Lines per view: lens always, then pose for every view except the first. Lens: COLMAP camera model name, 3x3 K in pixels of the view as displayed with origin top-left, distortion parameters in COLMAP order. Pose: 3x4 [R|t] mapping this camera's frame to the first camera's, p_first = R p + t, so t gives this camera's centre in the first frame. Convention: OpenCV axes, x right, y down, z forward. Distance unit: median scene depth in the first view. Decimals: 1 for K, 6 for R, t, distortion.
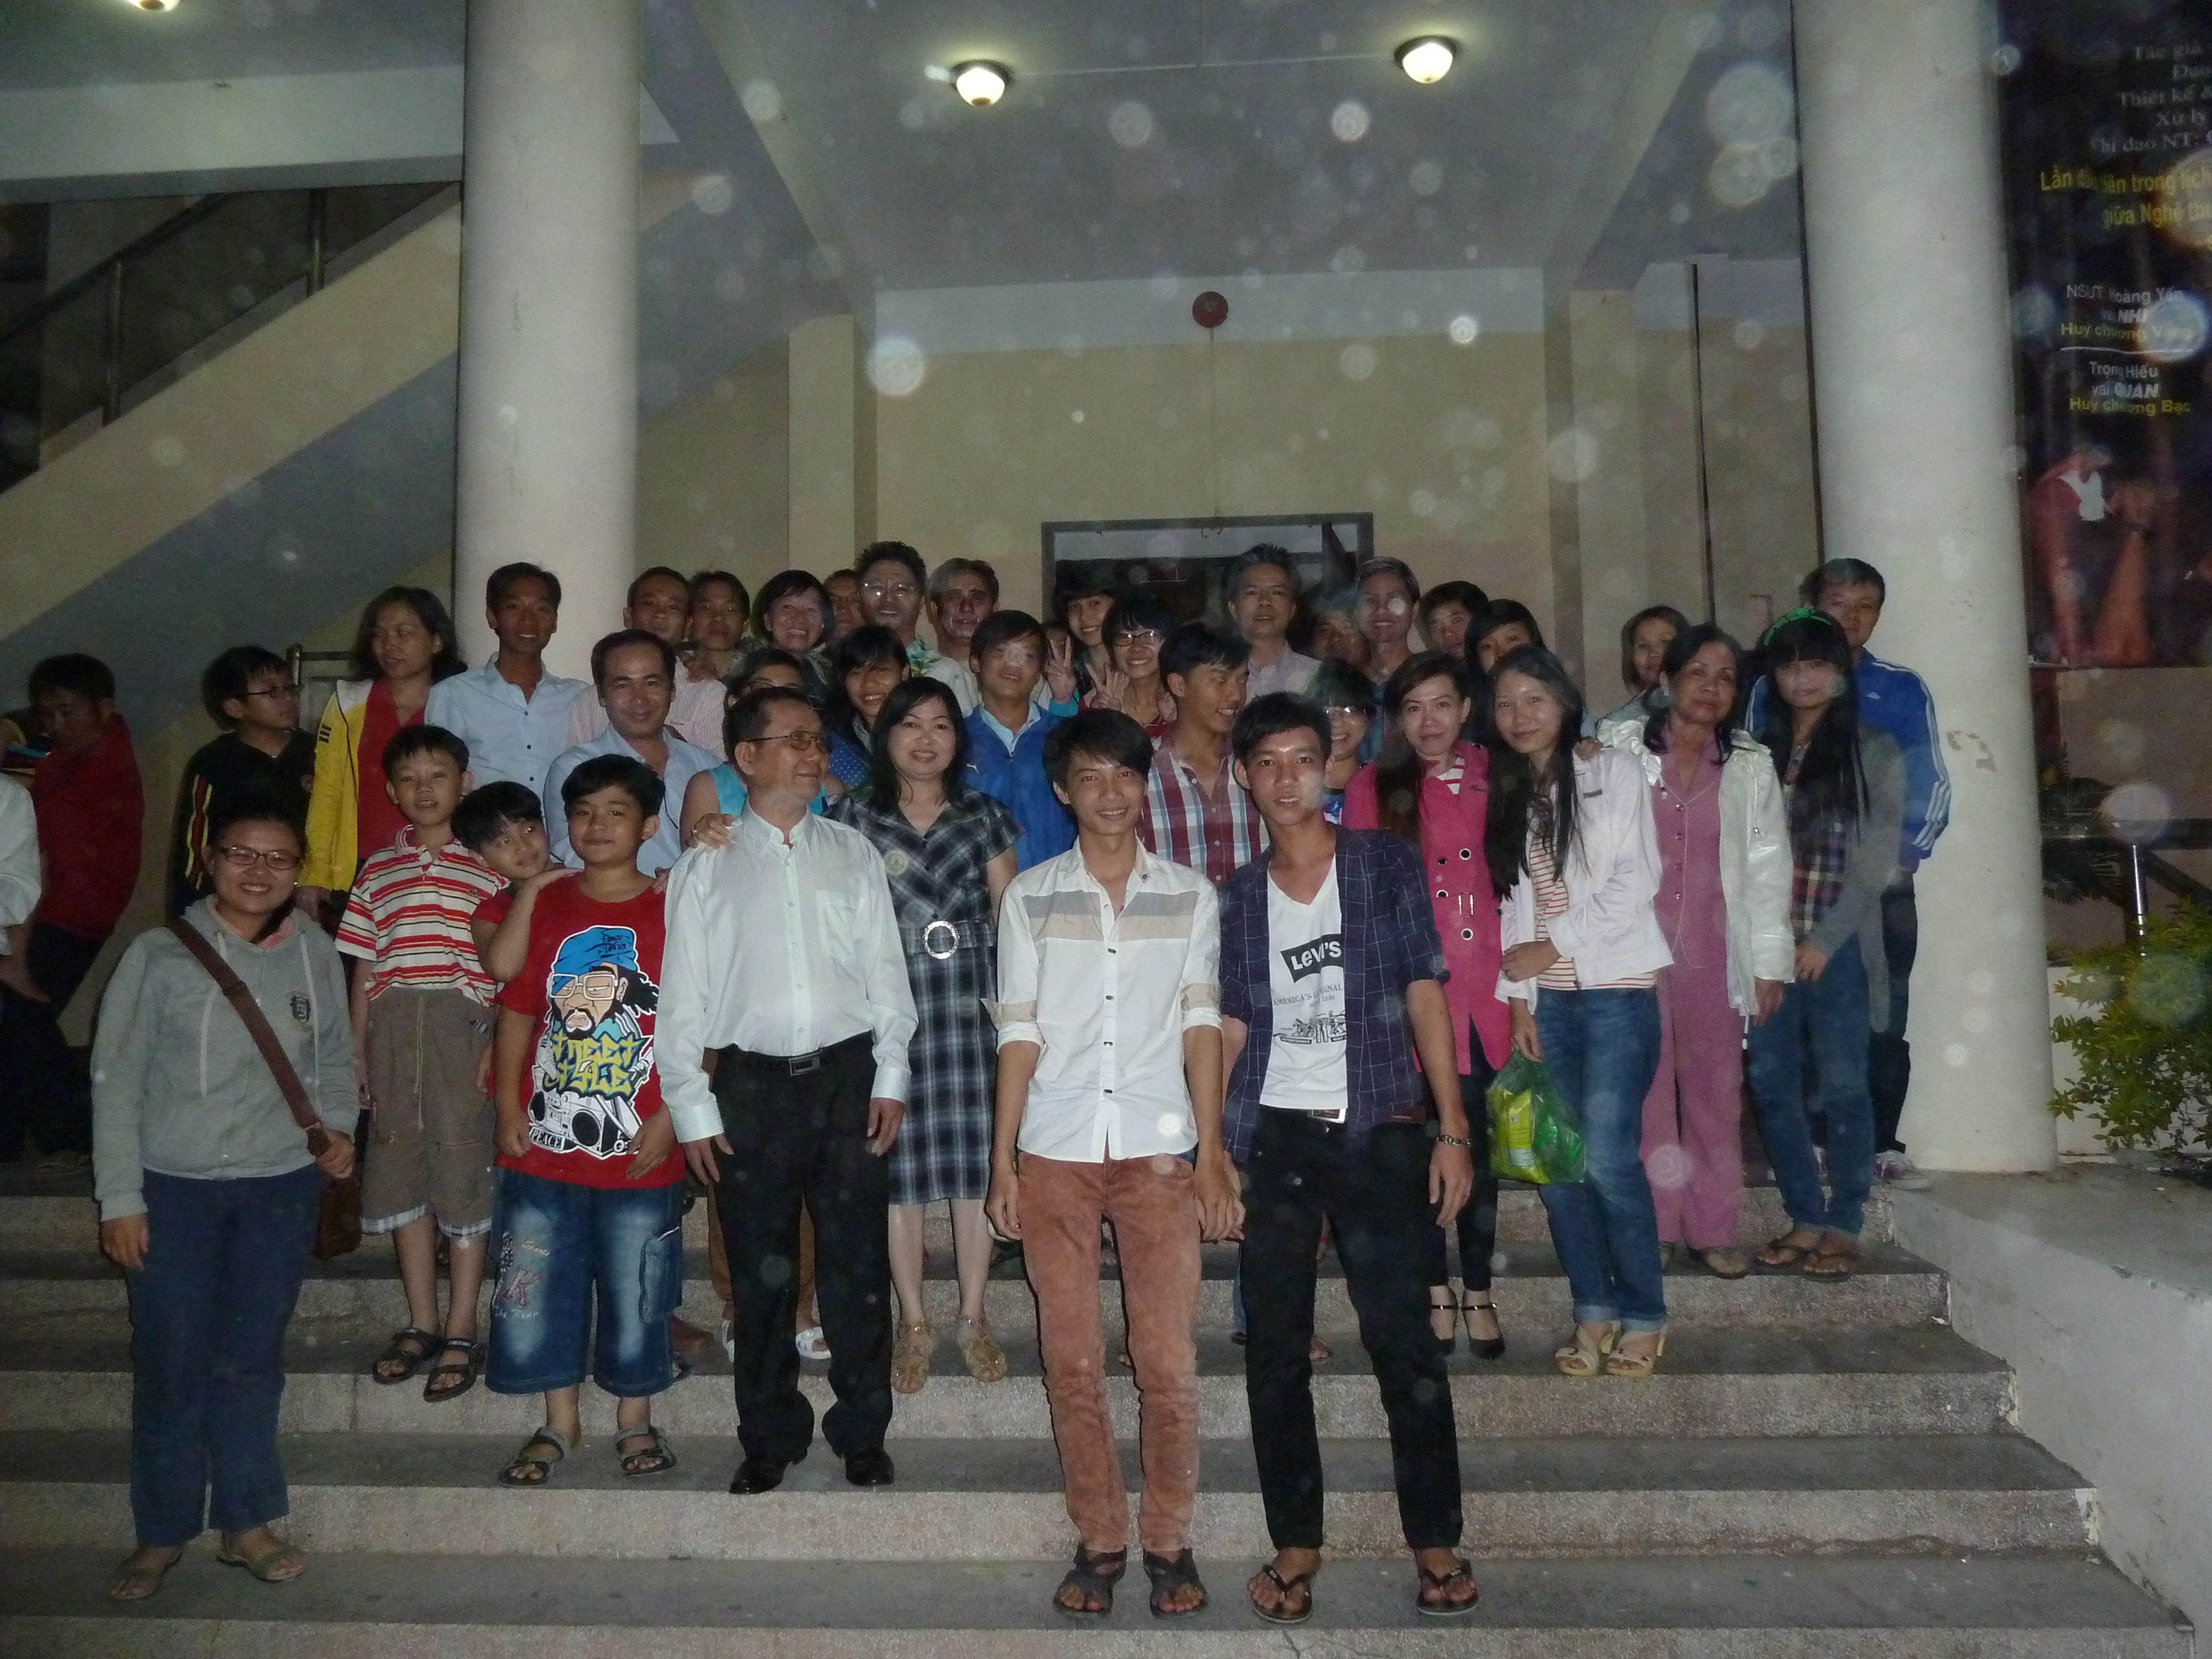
lens RADIAL K [[1780.0, 0, 1116.4], [0, 1780.0, 791.4], [0, 0, 1]] dist [-0.007443, 0.000444]
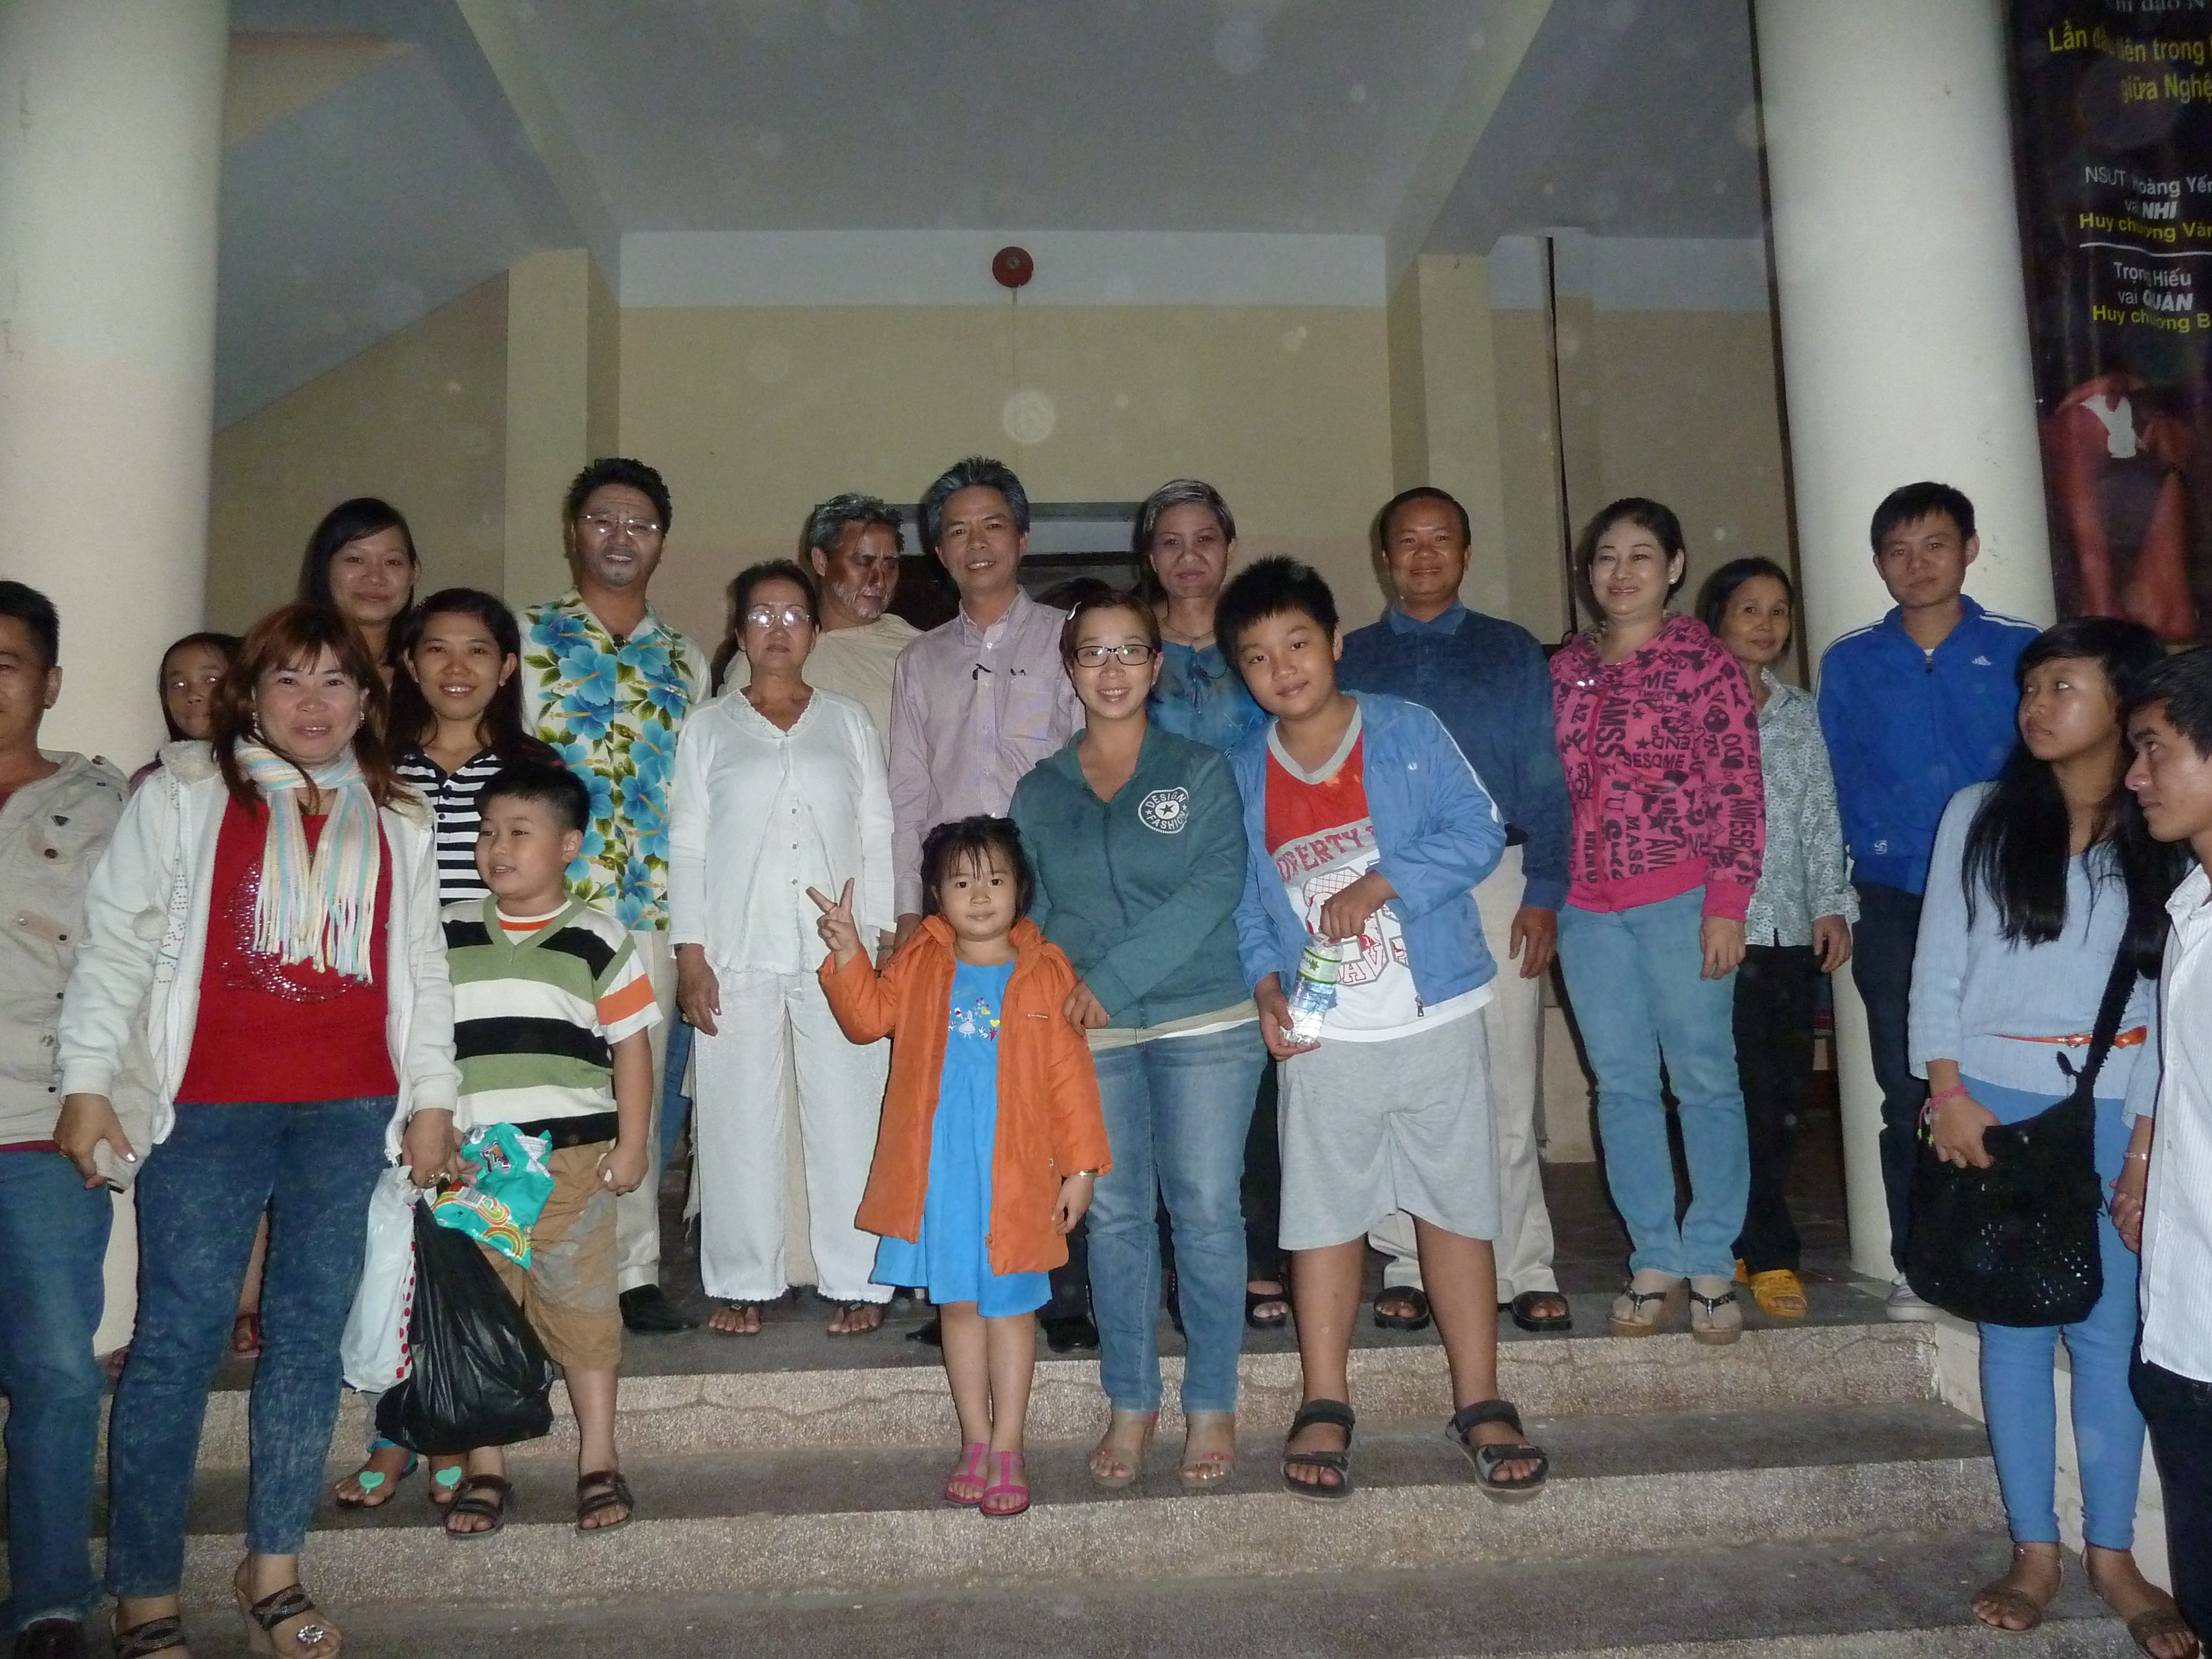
lens RADIAL K [[1780.0, 0, 1116.4], [0, 1780.0, 791.4], [0, 0, 1]] dist [-0.007443, 0.000444]
pose [[0.993749, 0.002775, 0.111601, 0.012140], [0.000253, 0.999632, -0.027112, 0.018302], [-0.111635, 0.026971, 0.993383, 0.259477]]
